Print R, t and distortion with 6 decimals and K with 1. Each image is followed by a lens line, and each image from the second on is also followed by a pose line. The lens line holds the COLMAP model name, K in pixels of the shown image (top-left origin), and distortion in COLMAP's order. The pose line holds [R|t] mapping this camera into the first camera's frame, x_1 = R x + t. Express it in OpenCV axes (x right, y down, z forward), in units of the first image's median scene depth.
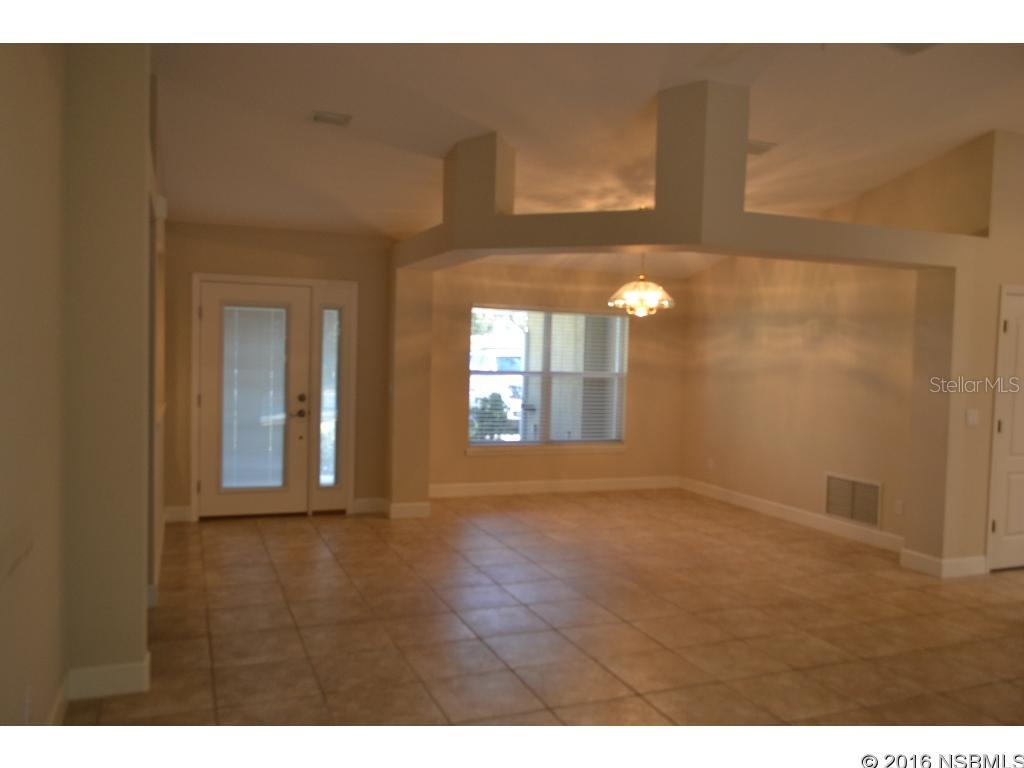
lens RADIAL K [[799.7, 0, 511.3], [0, 799.7, 385.0], [0, 0, 1]] dist [-0.013390, -0.007899]
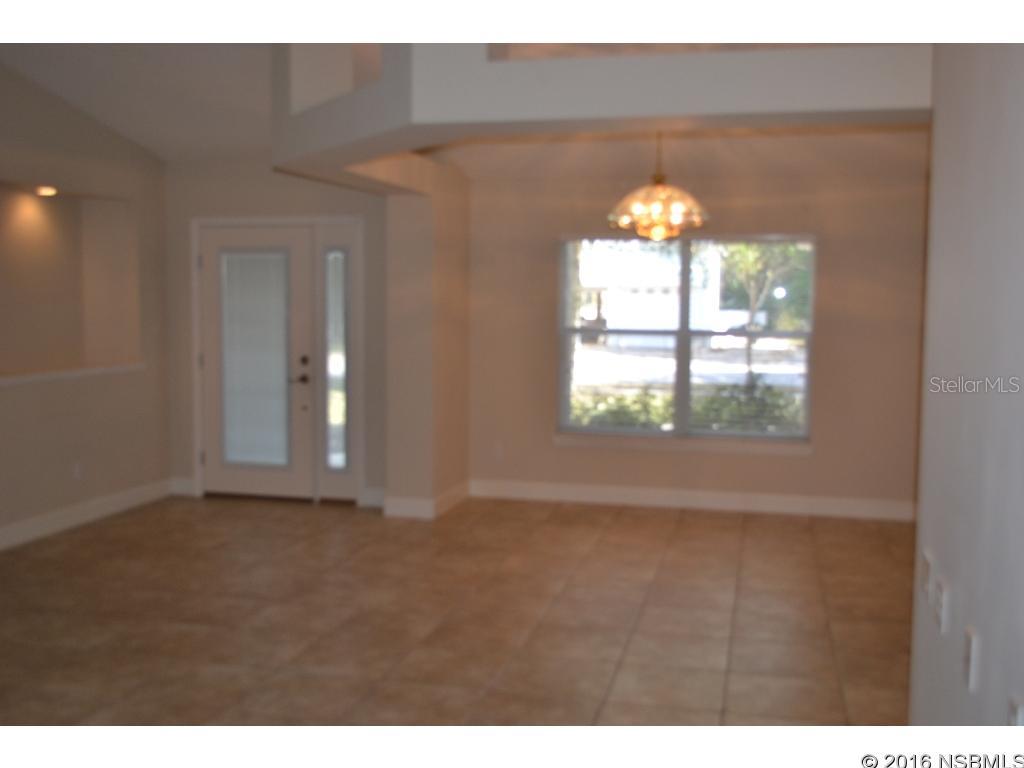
lens RADIAL K [[1090.8, 0, 511.8], [0, 1090.8, 383.5], [0, 0, 1]] dist [-0.056706, 0.000000]
pose [[0.803323, 0.026787, -0.594941, 0.586978], [-0.012554, 0.999528, 0.028053, 0.005685], [0.595412, -0.015067, 0.803279, 0.220216]]
